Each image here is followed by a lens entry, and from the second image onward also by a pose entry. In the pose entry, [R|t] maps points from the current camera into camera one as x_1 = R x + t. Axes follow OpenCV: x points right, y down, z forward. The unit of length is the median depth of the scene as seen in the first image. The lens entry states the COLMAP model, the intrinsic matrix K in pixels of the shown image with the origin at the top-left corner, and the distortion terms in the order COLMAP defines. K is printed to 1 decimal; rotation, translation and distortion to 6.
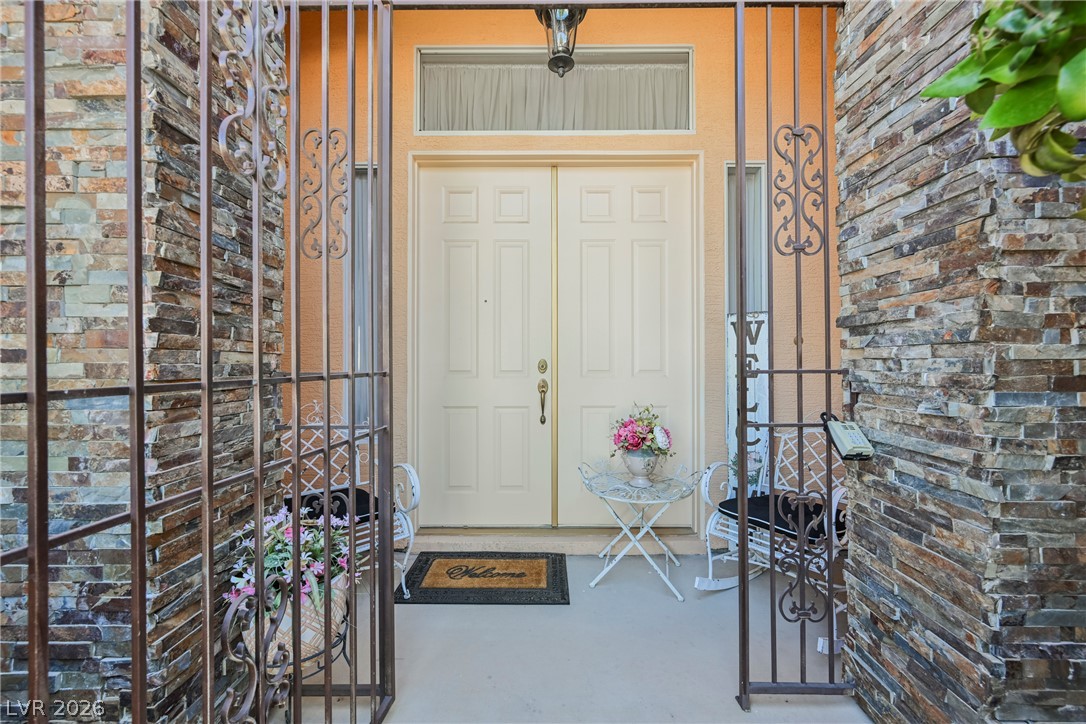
lens RADIAL K [[422.3, 0, 548.1], [0, 422.3, 358.9], [0, 0, 1]] dist [-0.002064, -0.000143]
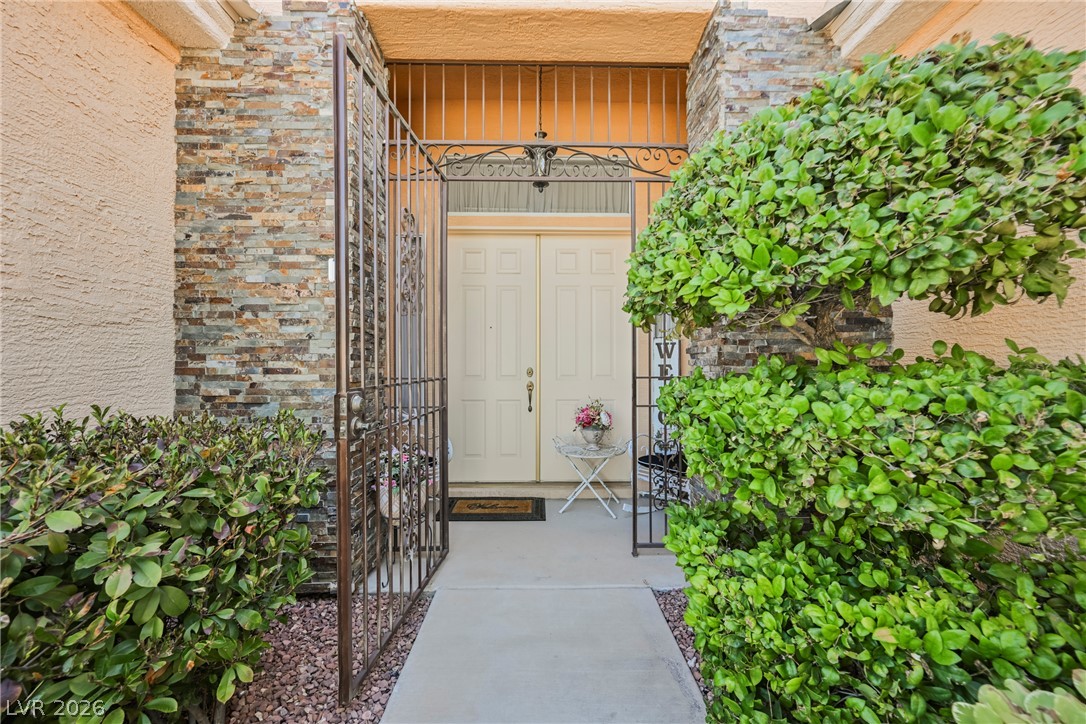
lens RADIAL K [[422.3, 0, 548.1], [0, 422.3, 358.9], [0, 0, 1]] dist [-0.002064, -0.000143]
pose [[0.999819, 0.000959, 0.019007, 0.026406], [-0.000910, 0.999996, -0.002564, -0.029941], [-0.019010, 0.002546, 0.999816, -0.552355]]
